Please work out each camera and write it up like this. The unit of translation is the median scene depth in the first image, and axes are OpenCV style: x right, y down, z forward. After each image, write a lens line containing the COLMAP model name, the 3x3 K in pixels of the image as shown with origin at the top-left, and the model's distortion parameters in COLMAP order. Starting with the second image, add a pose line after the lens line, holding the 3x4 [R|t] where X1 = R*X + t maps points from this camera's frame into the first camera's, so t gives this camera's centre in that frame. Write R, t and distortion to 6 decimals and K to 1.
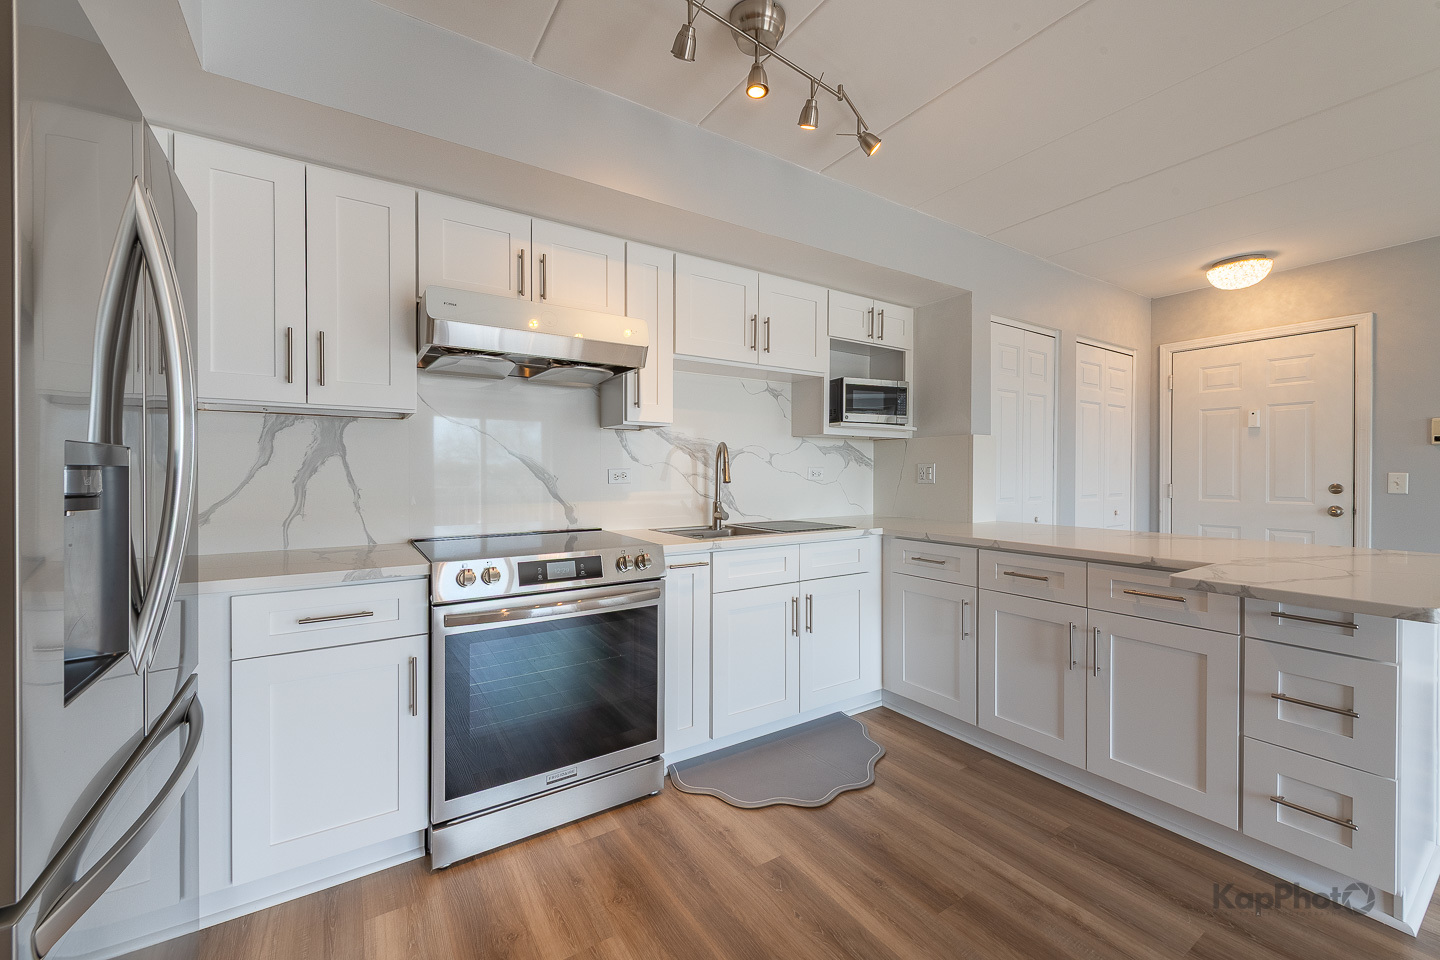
lens RADIAL K [[575.2, 0, 725.2], [0, 575.2, 476.0], [0, 0, 1]] dist [0.016493, -0.006739]
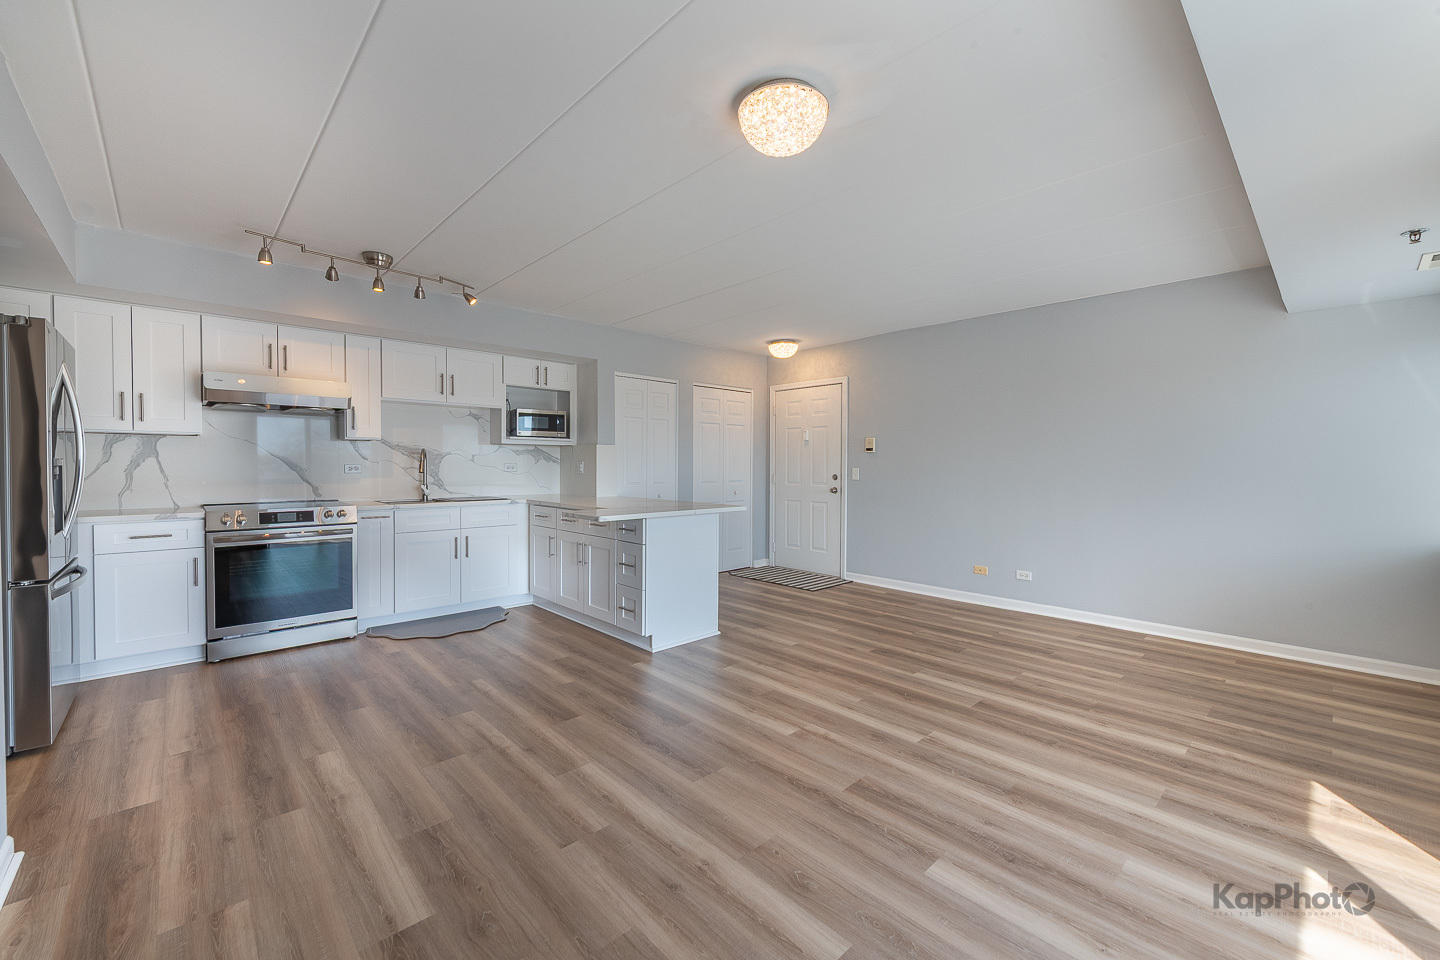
lens RADIAL K [[575.2, 0, 725.2], [0, 575.2, 476.0], [0, 0, 1]] dist [0.016493, -0.006739]
pose [[0.984825, 0.000151, 0.173547, 0.651885], [-0.002128, 0.999935, 0.011202, 0.000121], [-0.173534, -0.011402, 0.984762, -0.921827]]
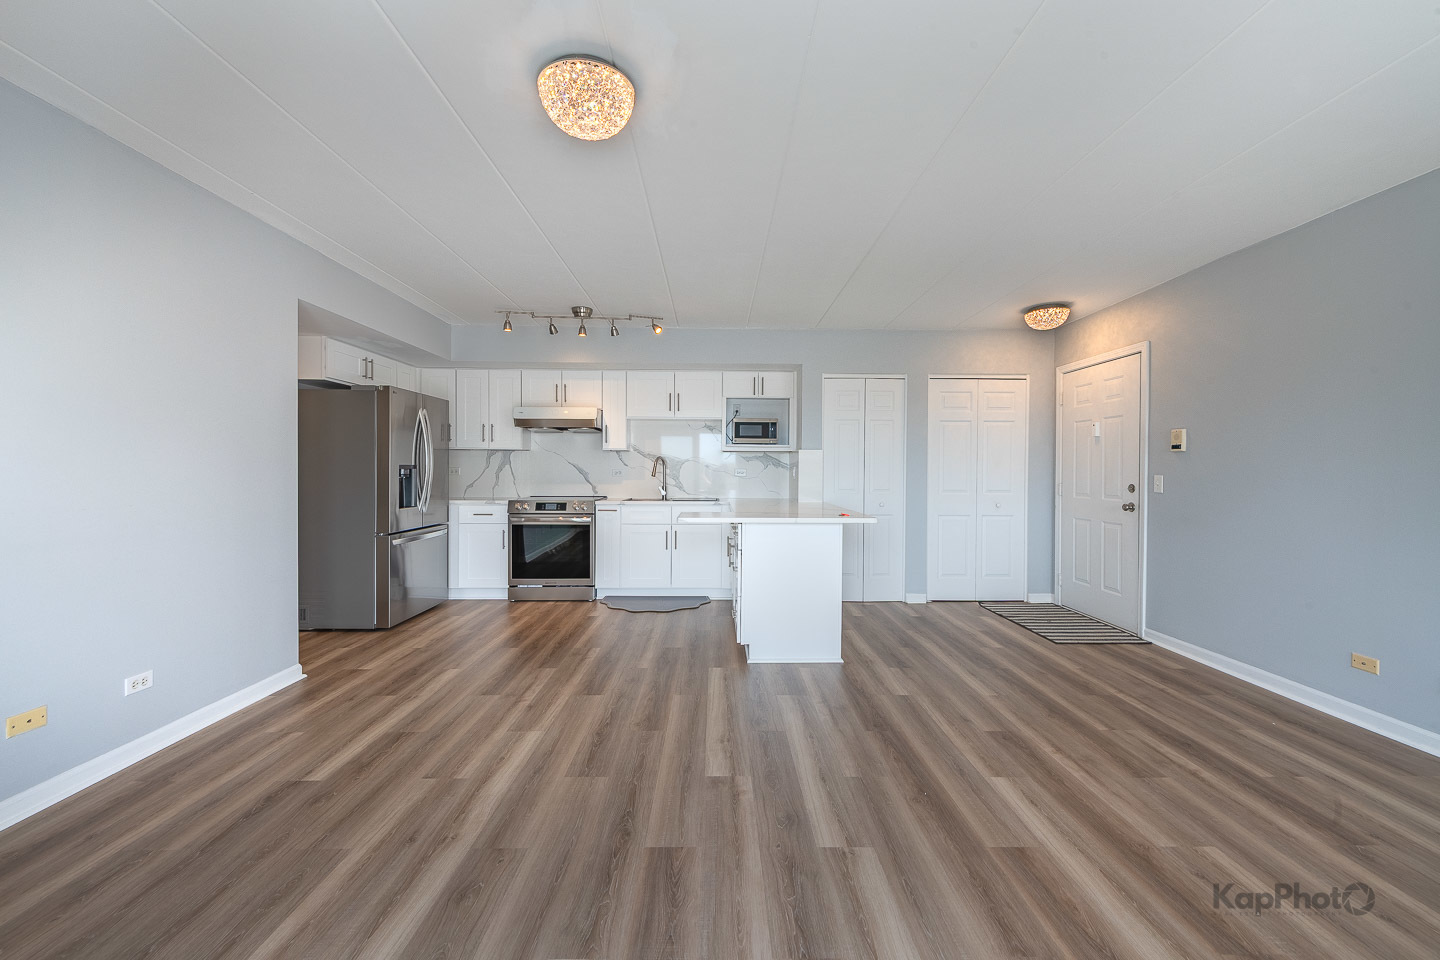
lens RADIAL K [[575.2, 0, 725.2], [0, 575.2, 476.0], [0, 0, 1]] dist [0.016493, -0.006739]
pose [[0.843012, 0.010132, -0.537800, 1.472649], [-0.009950, 0.999945, 0.003243, 0.001609], [0.537803, 0.002617, 0.843066, -0.671602]]
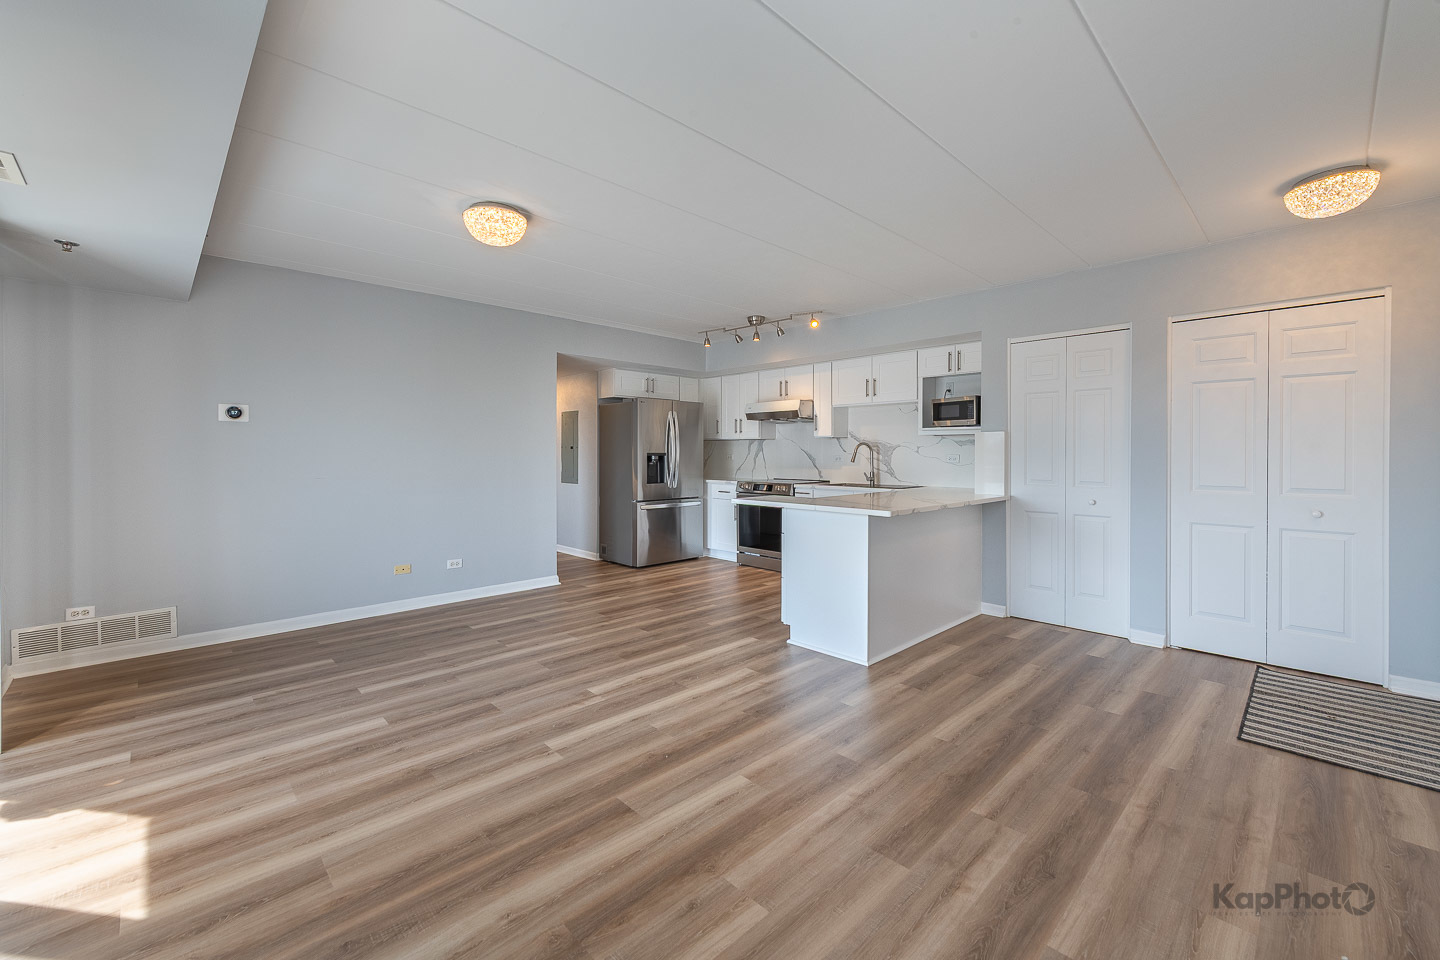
lens RADIAL K [[586.3, 0, 727.4], [0, 586.3, 455.8], [0, 0, 1]] dist [0.017031, -0.007300]
pose [[0.188000, 0.004853, -0.982157, 2.239672], [-0.009252, 0.999952, 0.003170, -0.015483], [0.982125, 0.008491, 0.188036, 0.156545]]
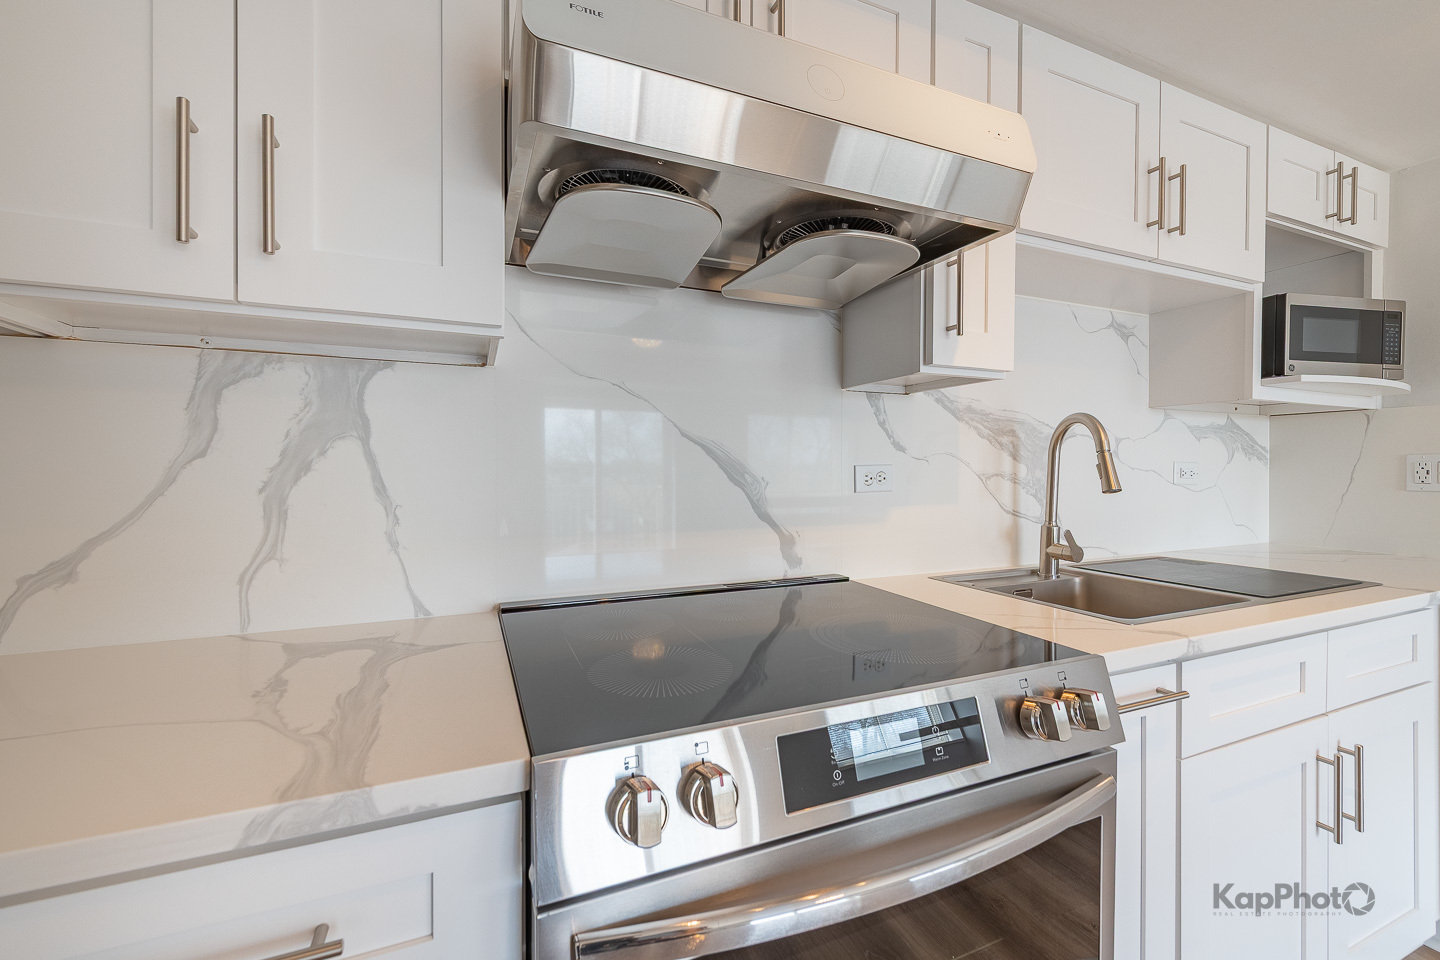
lens RADIAL K [[706.7, 0, 846.7], [0, 706.7, 473.1], [0, 0, 1]] dist [0.000758, 0.000078]
pose [[0.997976, -0.000548, -0.063586, -0.191121], [0.000405, 0.999997, -0.002263, -0.003442], [0.063587, 0.002232, 0.997974, 0.382564]]
